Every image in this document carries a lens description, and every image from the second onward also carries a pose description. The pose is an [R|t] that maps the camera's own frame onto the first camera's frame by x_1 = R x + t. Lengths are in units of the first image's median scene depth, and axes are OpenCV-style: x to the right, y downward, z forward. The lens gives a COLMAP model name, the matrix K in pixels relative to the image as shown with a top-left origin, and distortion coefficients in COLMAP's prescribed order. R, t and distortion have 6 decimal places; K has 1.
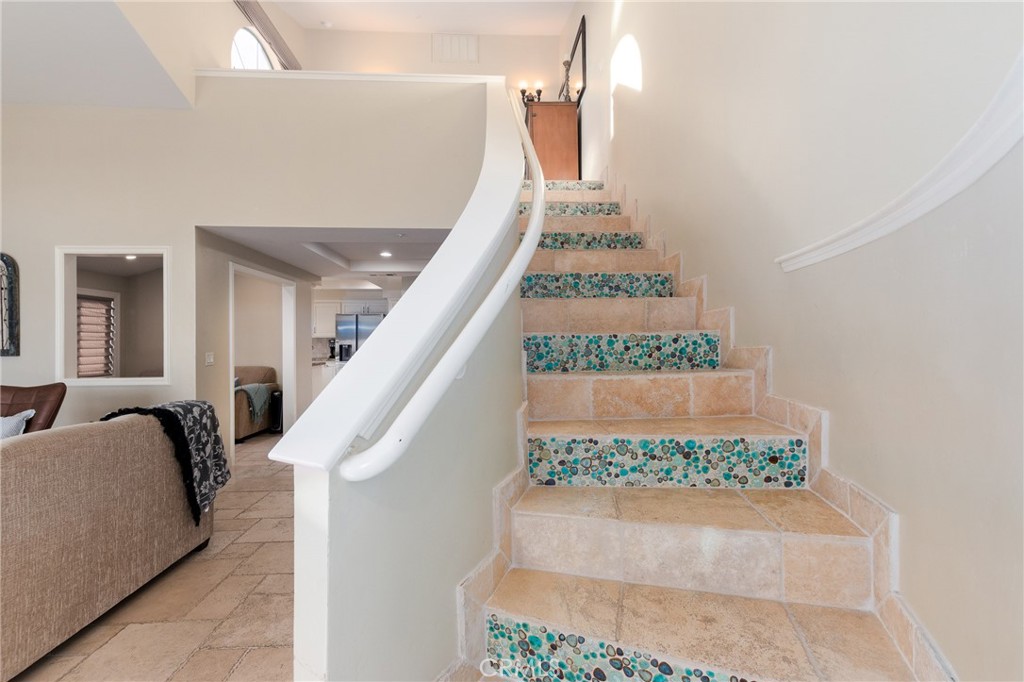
lens RADIAL K [[470.2, 0, 517.3], [0, 470.2, 345.3], [0, 0, 1]] dist [0.008045, -0.003668]
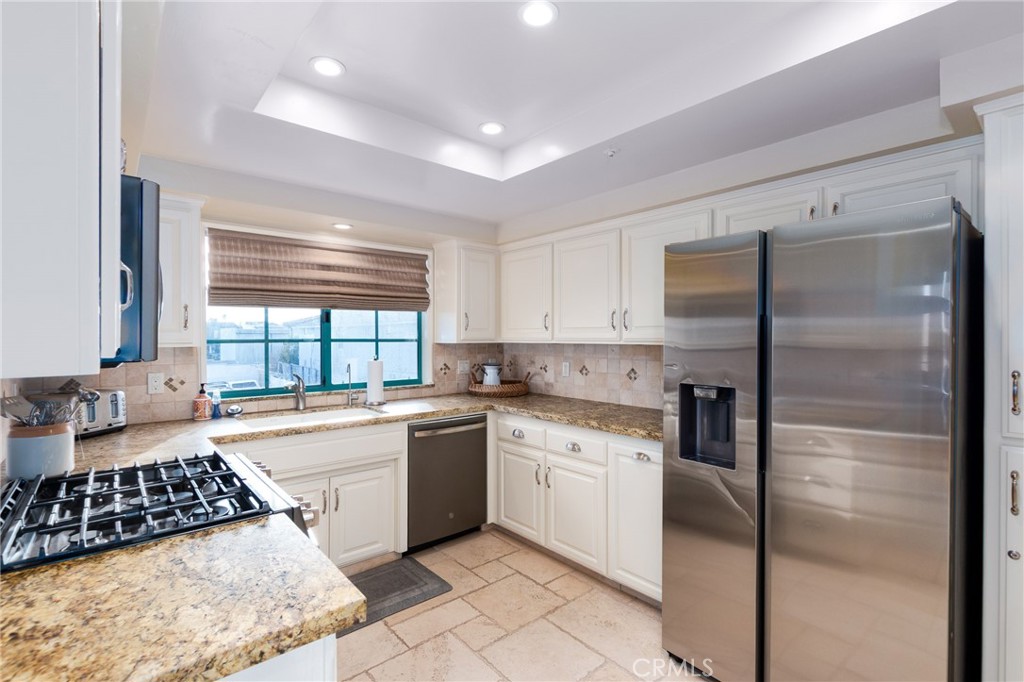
lens RADIAL K [[470.2, 0, 512.7], [0, 470.2, 340.2], [0, 0, 1]] dist [0.008045, -0.003668]
pose [[0.603324, 0.008156, -0.797455, -0.745964], [-0.010632, 0.999941, 0.002183, -0.062414], [0.797425, 0.007162, 0.603375, 2.401761]]
